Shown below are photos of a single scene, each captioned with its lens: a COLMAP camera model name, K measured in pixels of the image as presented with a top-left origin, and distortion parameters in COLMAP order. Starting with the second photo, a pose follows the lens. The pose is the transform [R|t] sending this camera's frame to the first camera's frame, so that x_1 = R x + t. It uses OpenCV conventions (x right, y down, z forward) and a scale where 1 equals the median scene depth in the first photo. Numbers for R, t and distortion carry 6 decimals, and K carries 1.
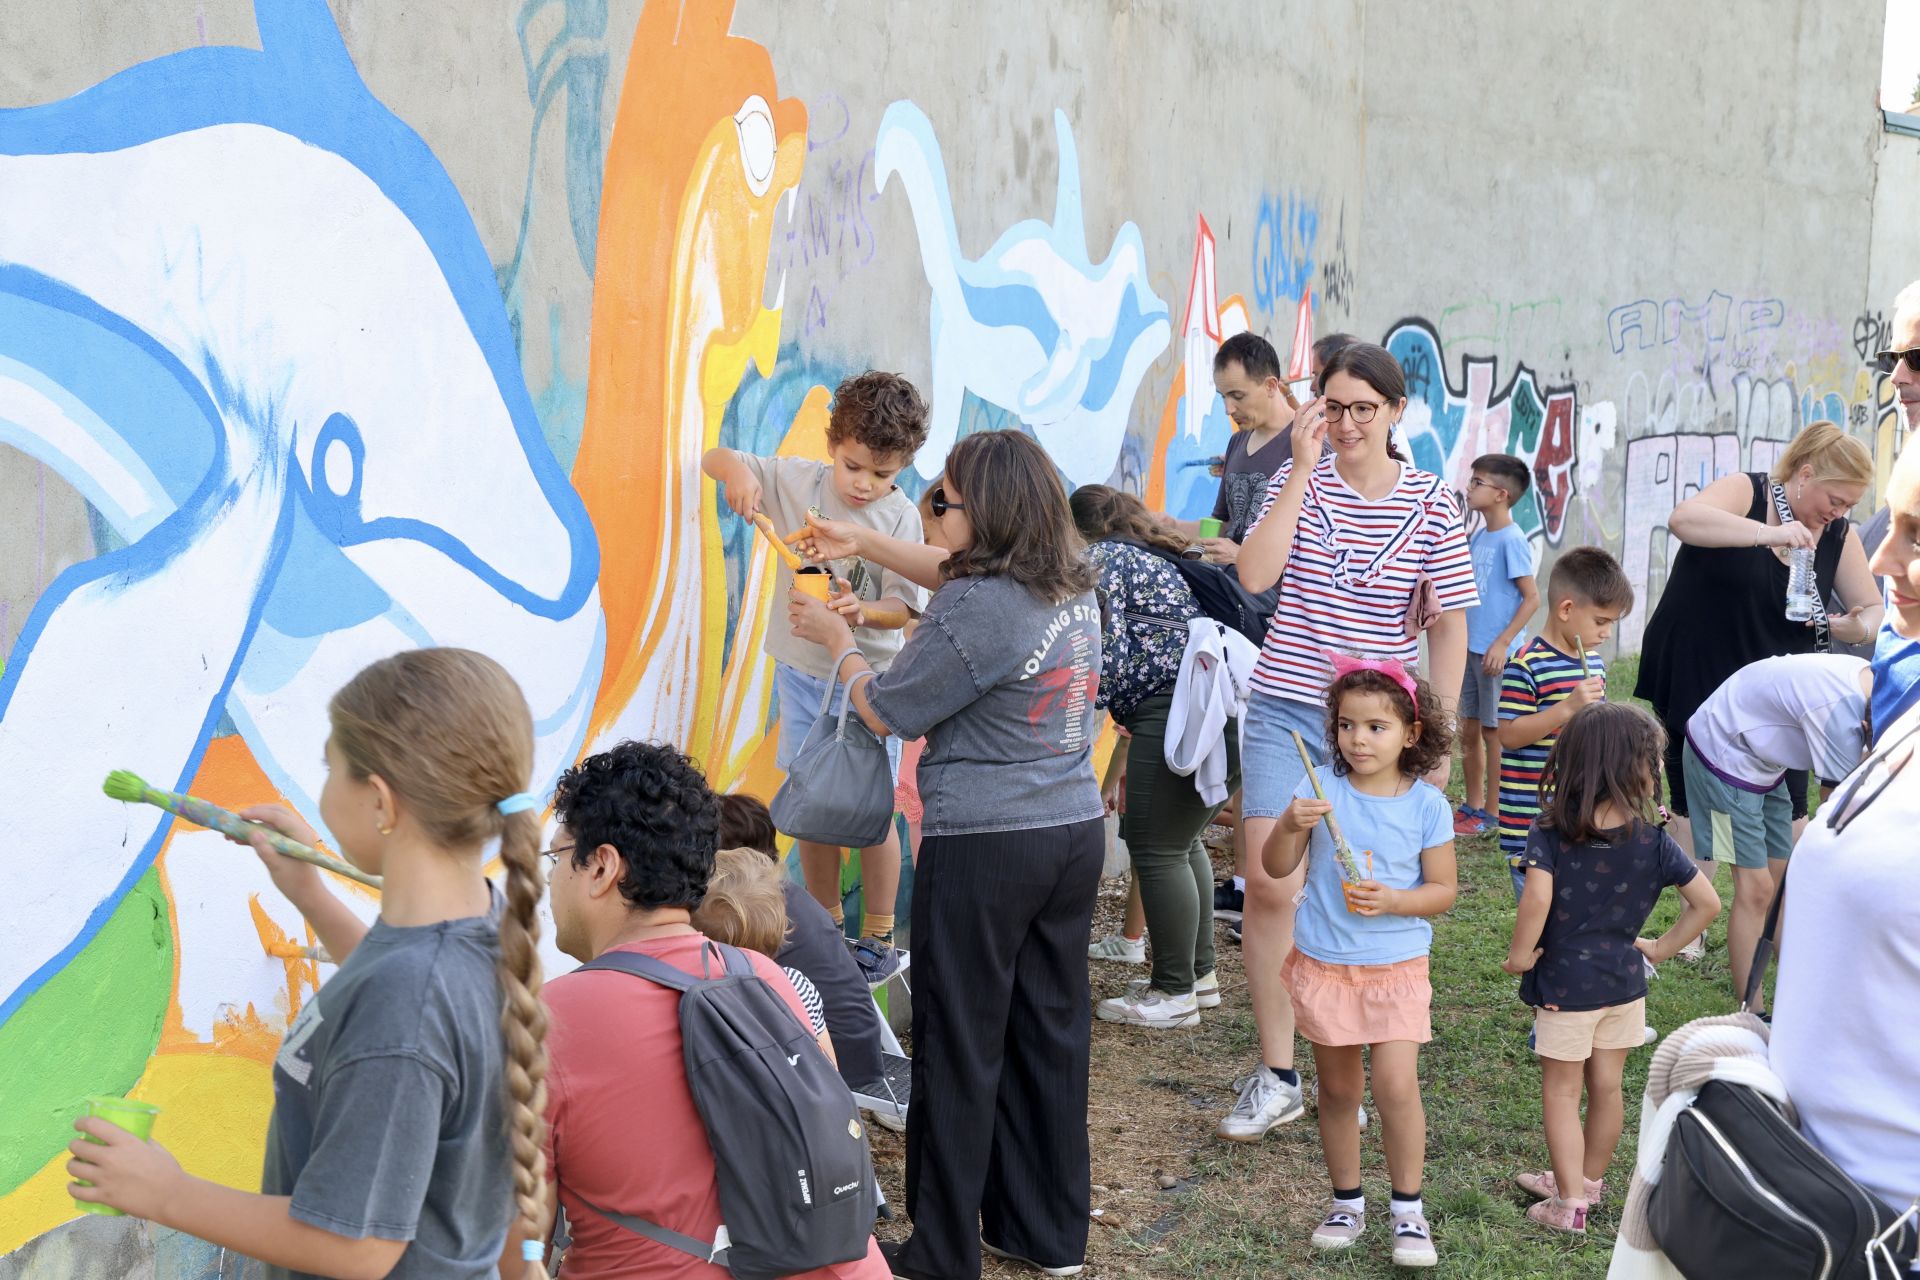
lens RADIAL K [[2843.4, 0, 960.9], [0, 2843.4, 631.5], [0, 0, 1]] dist [0.033315, 0.000000]
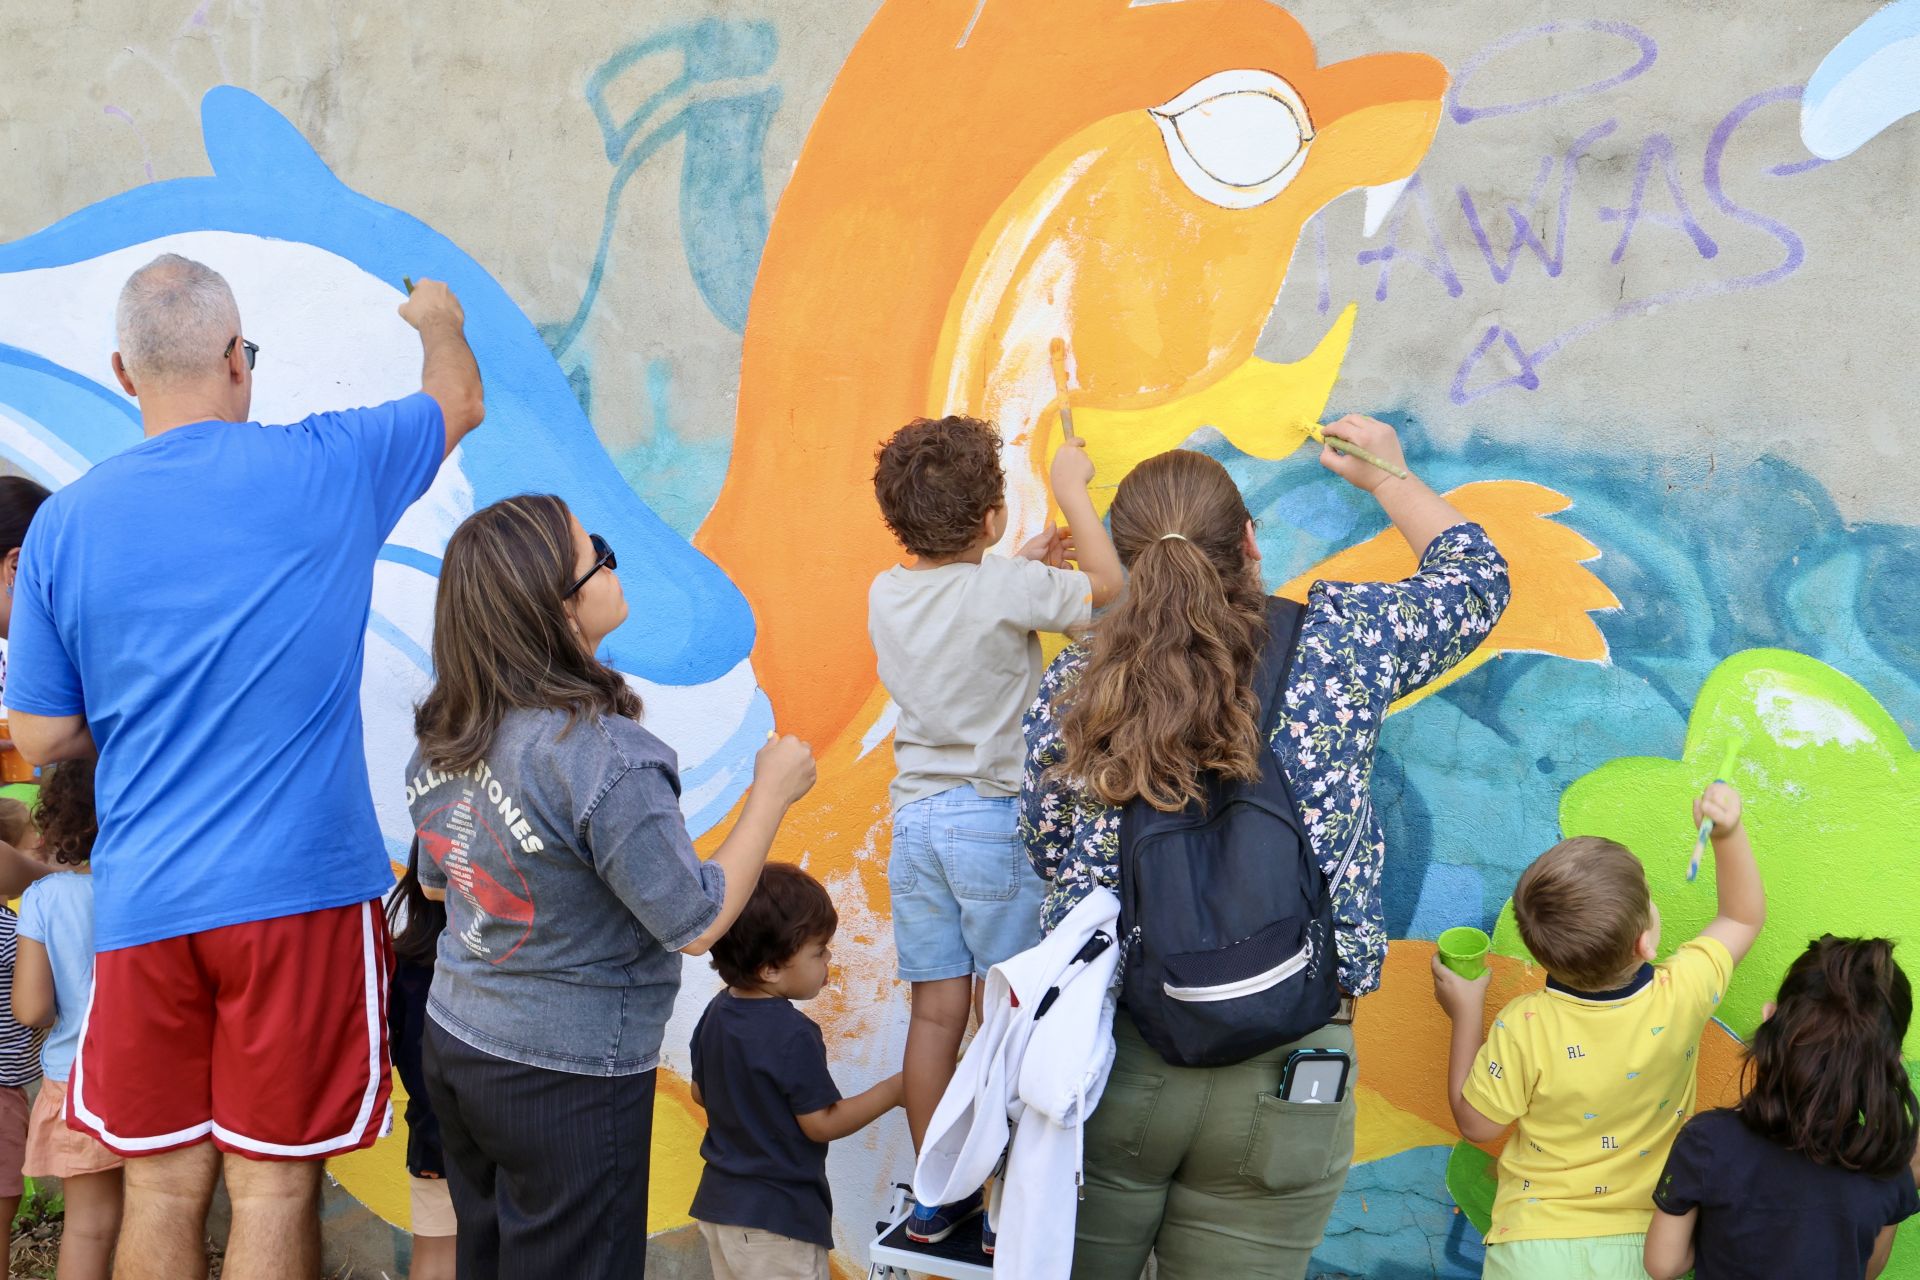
lens RADIAL K [[2131.8, 0, 1009.0], [0, 2131.8, 679.2], [0, 0, 1]] dist [0.007624, 0.000000]
pose [[-0.142534, 0.056550, -0.988173, 0.566905], [-0.145998, 0.986245, 0.077498, -0.079408], [0.978963, 0.155317, -0.132317, 1.212538]]
